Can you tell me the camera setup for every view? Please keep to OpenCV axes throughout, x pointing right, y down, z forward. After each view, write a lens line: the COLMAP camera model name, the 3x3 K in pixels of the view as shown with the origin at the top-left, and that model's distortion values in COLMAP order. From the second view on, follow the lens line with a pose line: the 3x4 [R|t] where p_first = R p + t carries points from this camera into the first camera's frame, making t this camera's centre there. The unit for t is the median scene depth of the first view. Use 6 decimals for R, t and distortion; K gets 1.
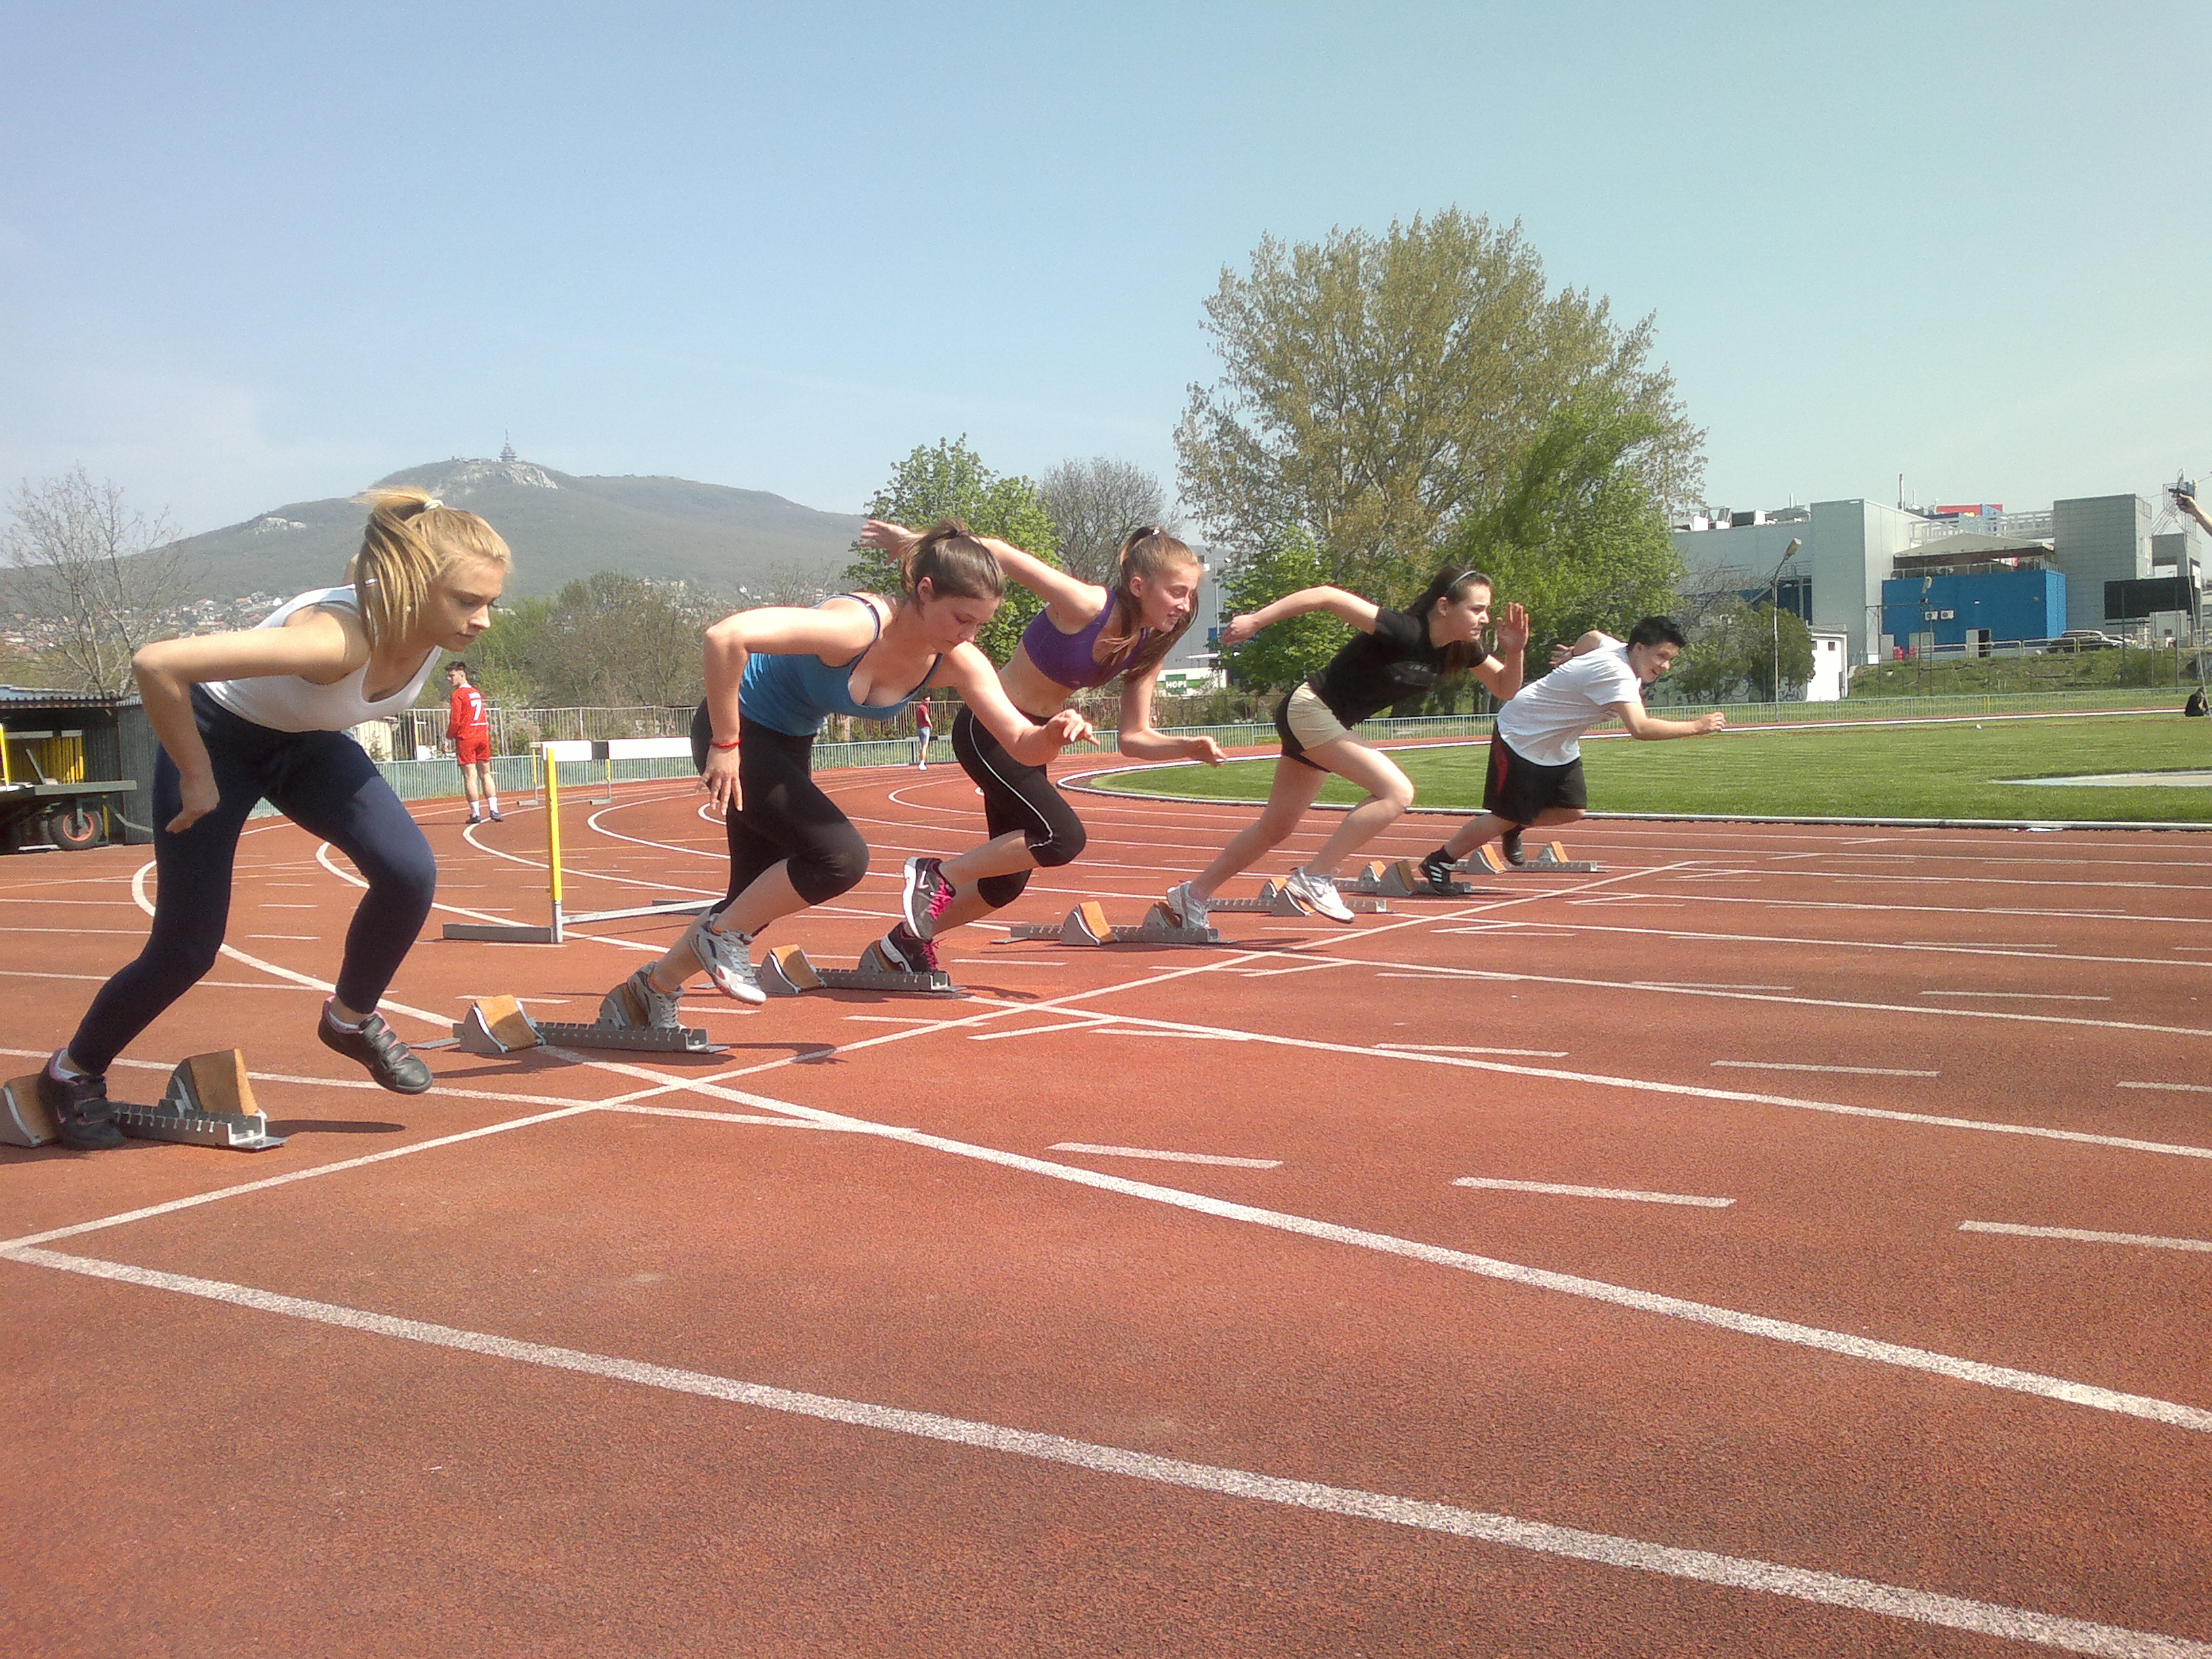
lens RADIAL K [[2125.2, 0, 1072.6], [0, 2125.2, 830.8], [0, 0, 1]] dist [0.000621, 0.001587]
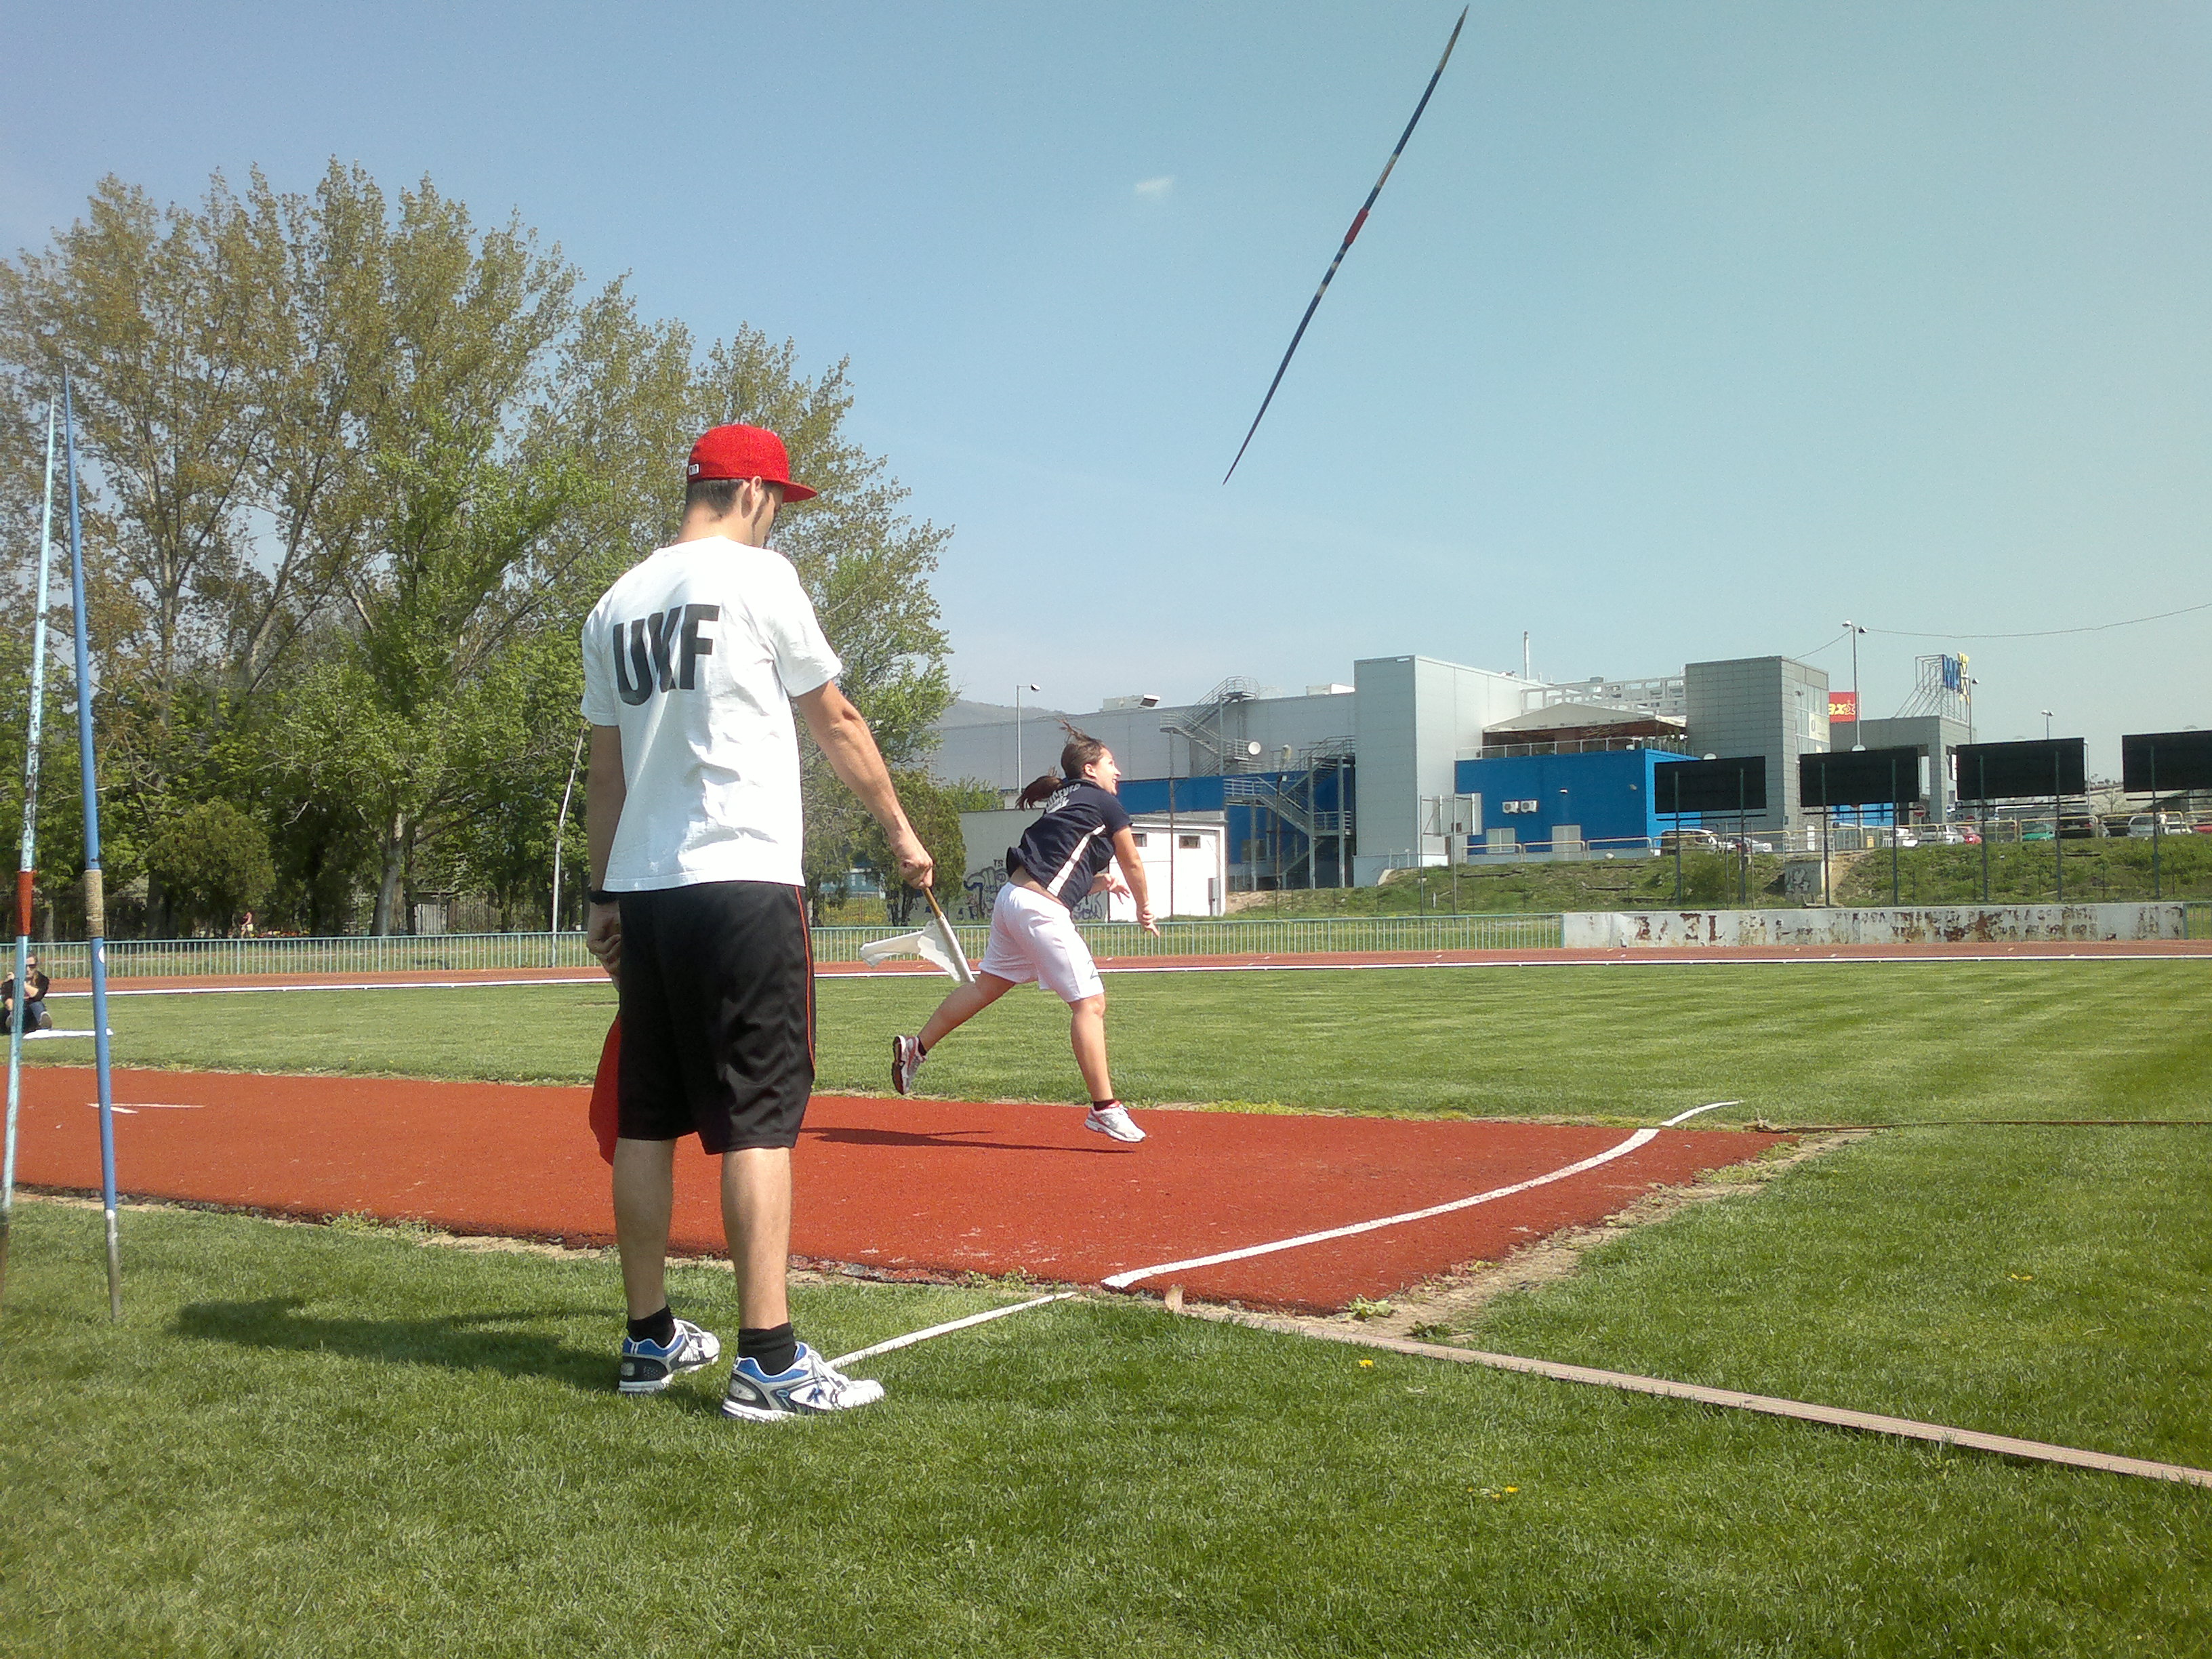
lens RADIAL K [[2125.2, 0, 1072.6], [0, 2125.2, 830.8], [0, 0, 1]] dist [0.000621, 0.001587]
pose [[0.999748, 0.018250, -0.013034, 0.399454], [-0.019325, 0.995955, -0.087754, -0.033442], [0.011379, 0.087984, 0.996057, 0.355967]]
